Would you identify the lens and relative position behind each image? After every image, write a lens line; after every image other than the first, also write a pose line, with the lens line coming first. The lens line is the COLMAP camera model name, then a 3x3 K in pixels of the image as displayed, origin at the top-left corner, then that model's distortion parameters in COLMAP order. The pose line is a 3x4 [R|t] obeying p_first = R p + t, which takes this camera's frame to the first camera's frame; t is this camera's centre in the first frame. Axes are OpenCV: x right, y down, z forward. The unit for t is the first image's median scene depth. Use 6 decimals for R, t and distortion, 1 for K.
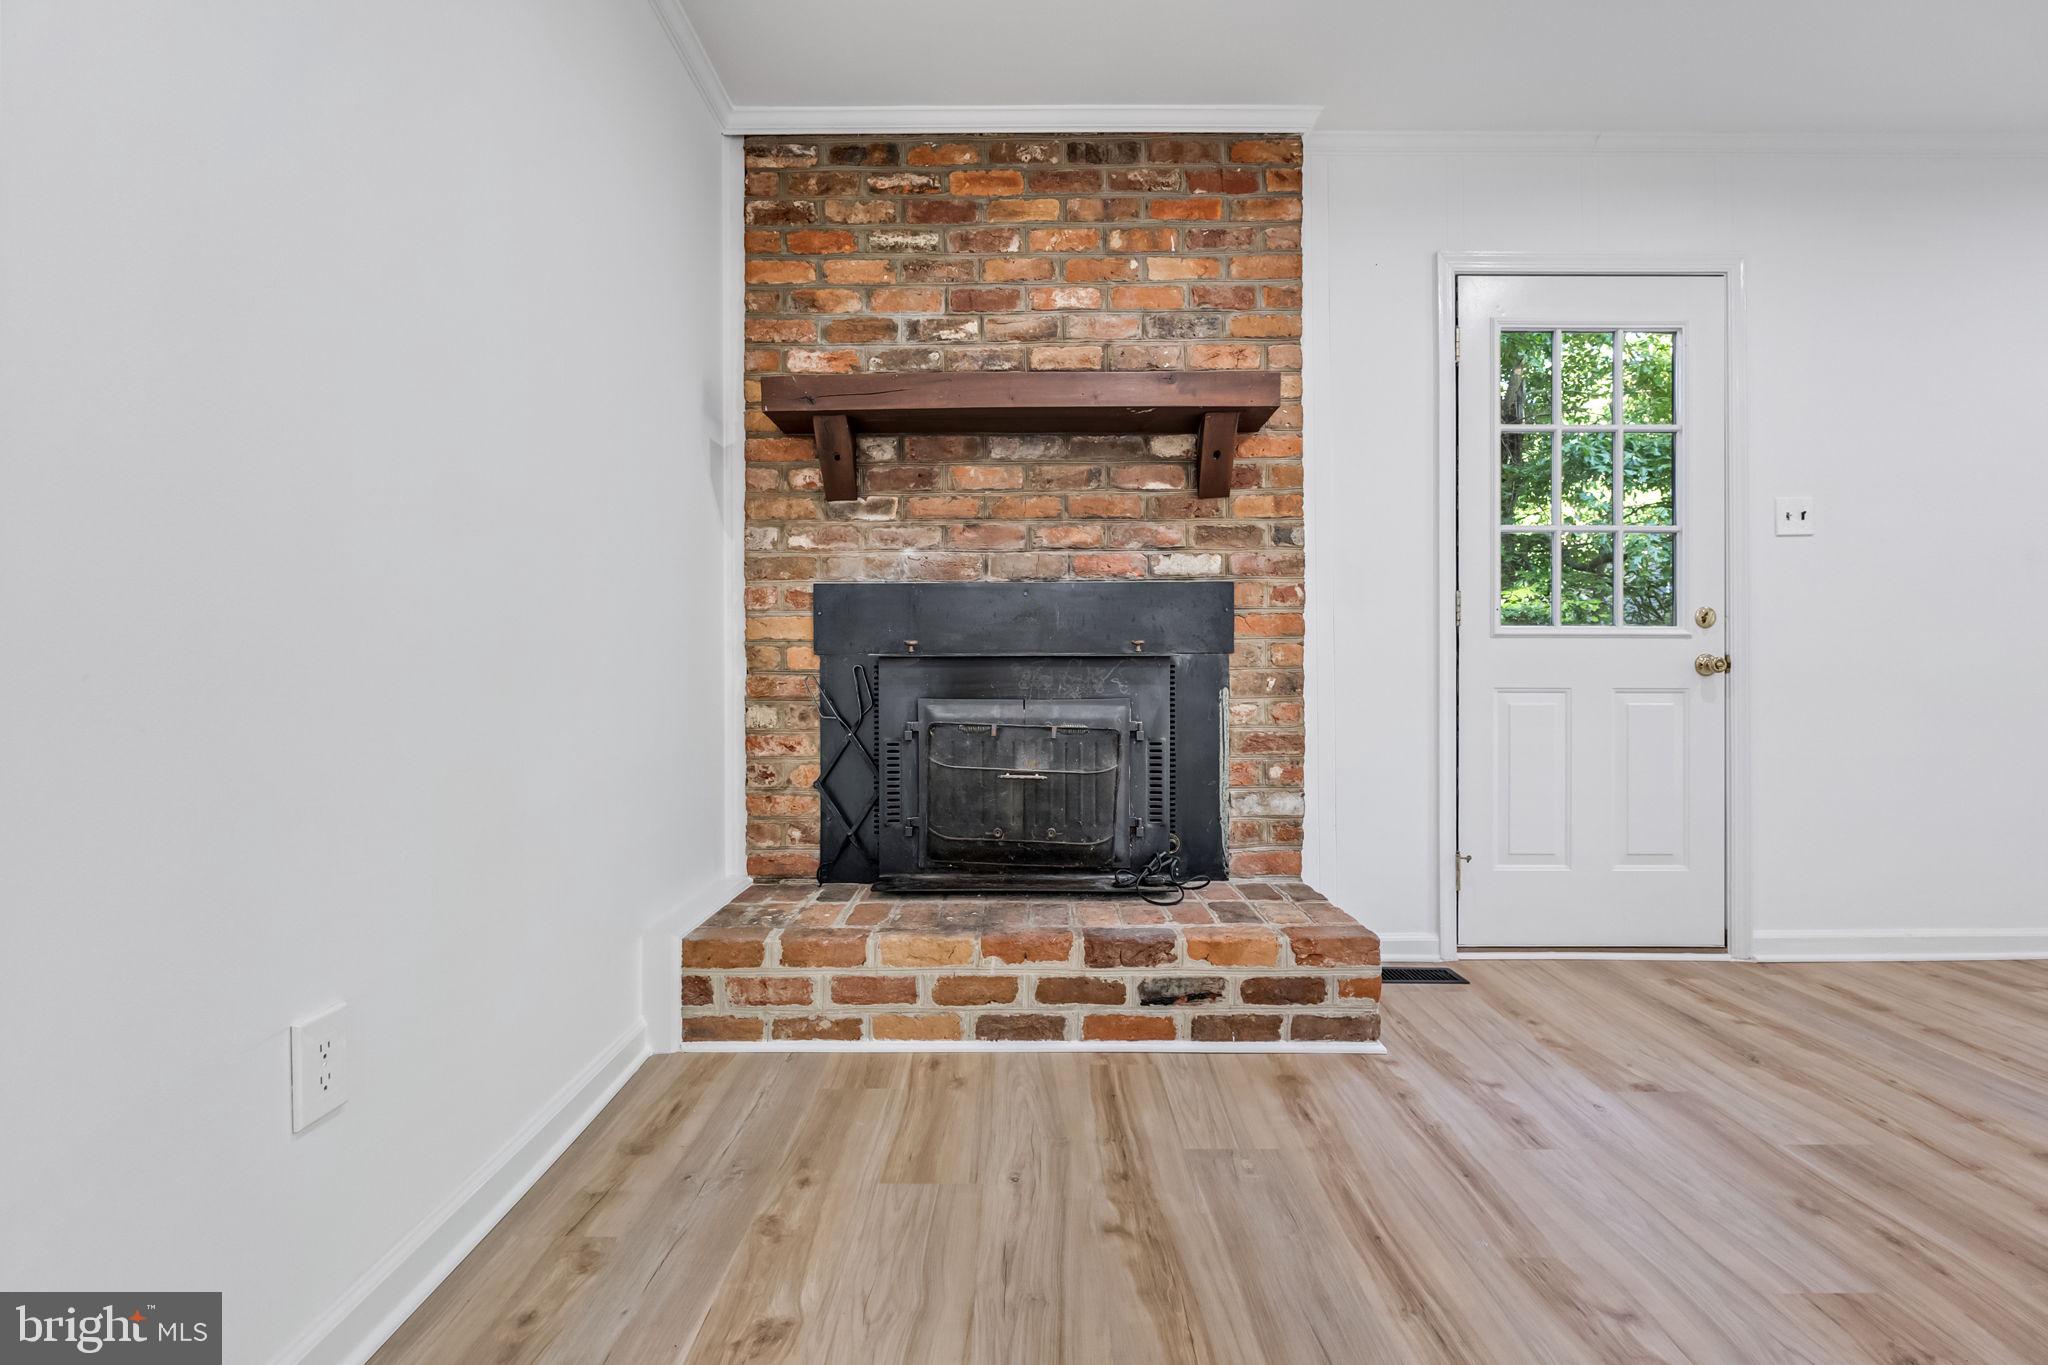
lens RADIAL K [[948.0, 0, 1027.7], [0, 948.0, 671.2], [0, 0, 1]] dist [-0.009912, 0.002809]
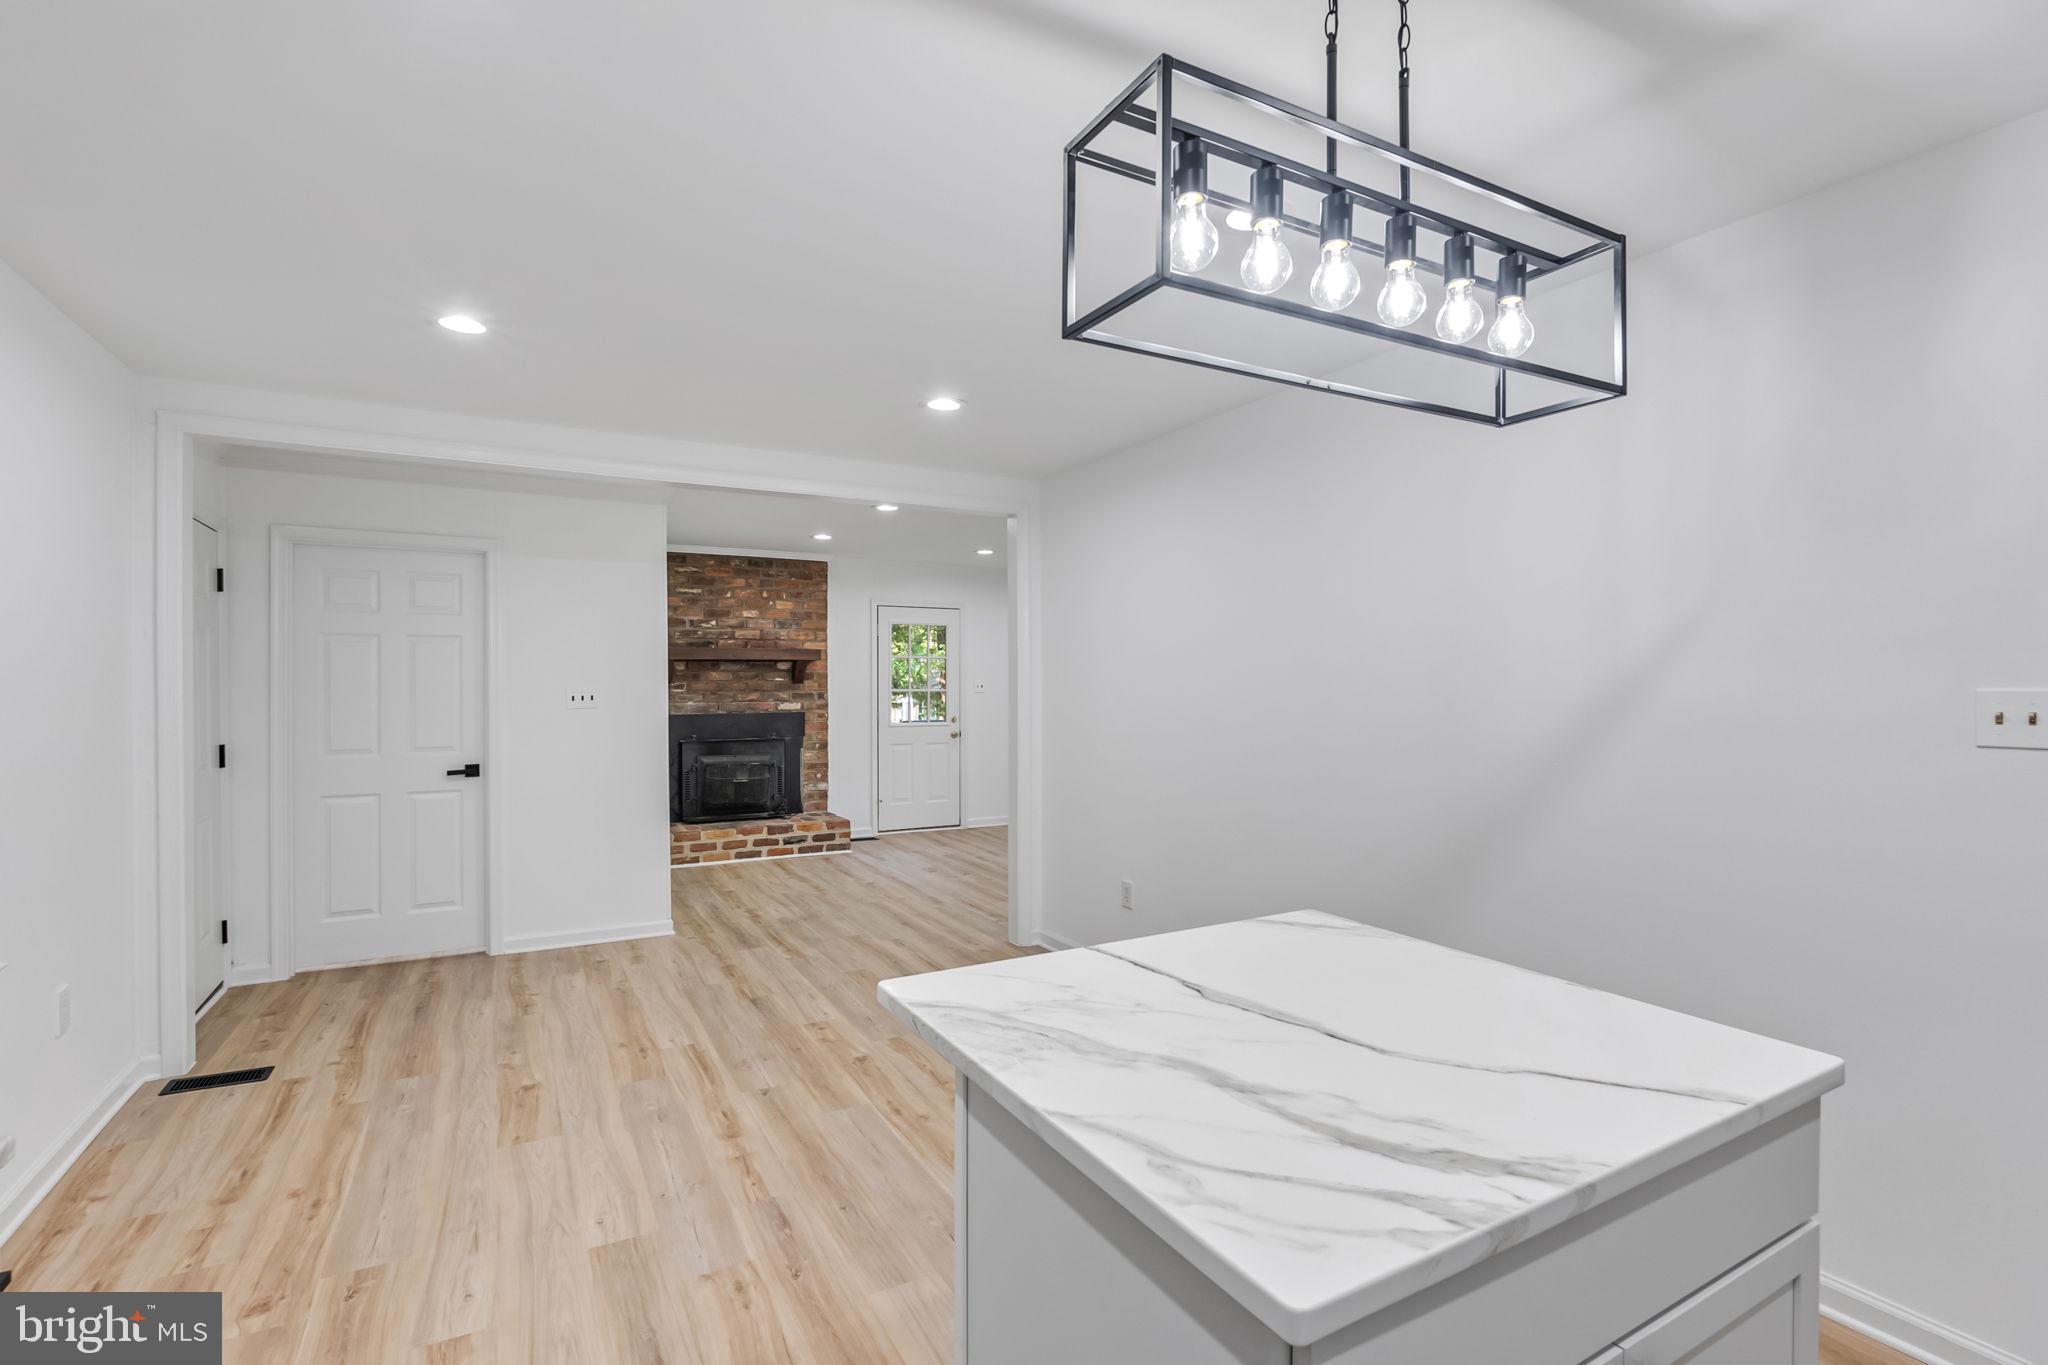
lens RADIAL K [[948.0, 0, 1010.6], [0, 948.0, 675.4], [0, 0, 1]] dist [-0.009912, 0.002809]
pose [[0.879782, 0.001057, 0.475376, -0.622560], [0.000835, 0.999993, -0.003770, -0.196383], [-0.475377, 0.003713, 0.879774, -1.903605]]
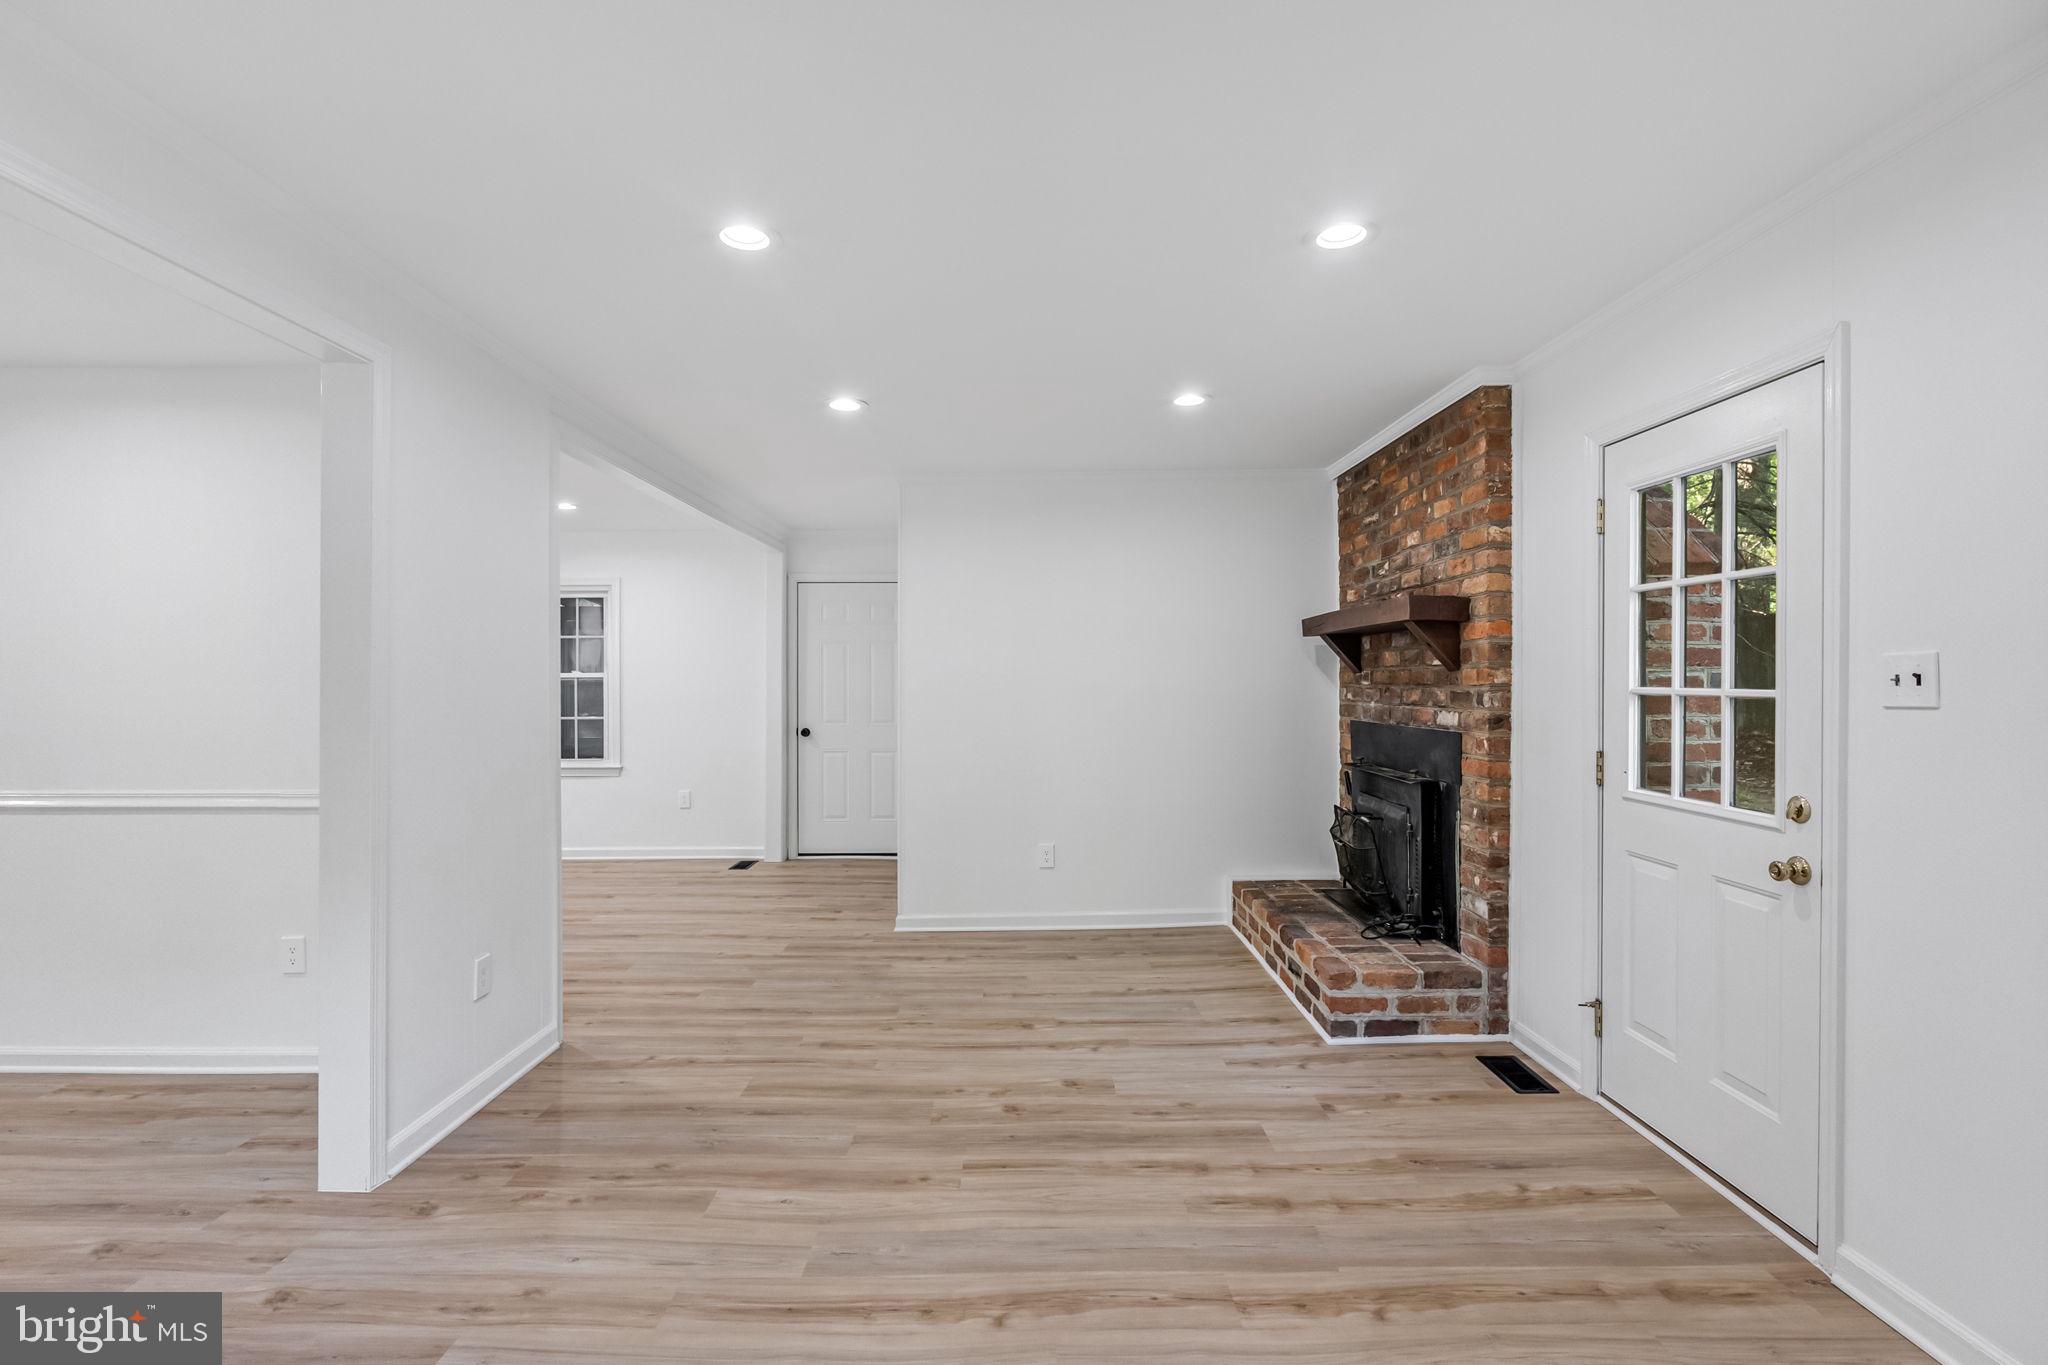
lens RADIAL K [[948.0, 0, 1029.6], [0, 948.0, 678.2], [0, 0, 1]] dist [-0.009912, 0.002809]
pose [[0.011380, 0.001670, -0.999934, 1.556061], [-0.001043, 0.999998, 0.001658, -0.173691], [0.999935, 0.001024, 0.011382, 0.371198]]
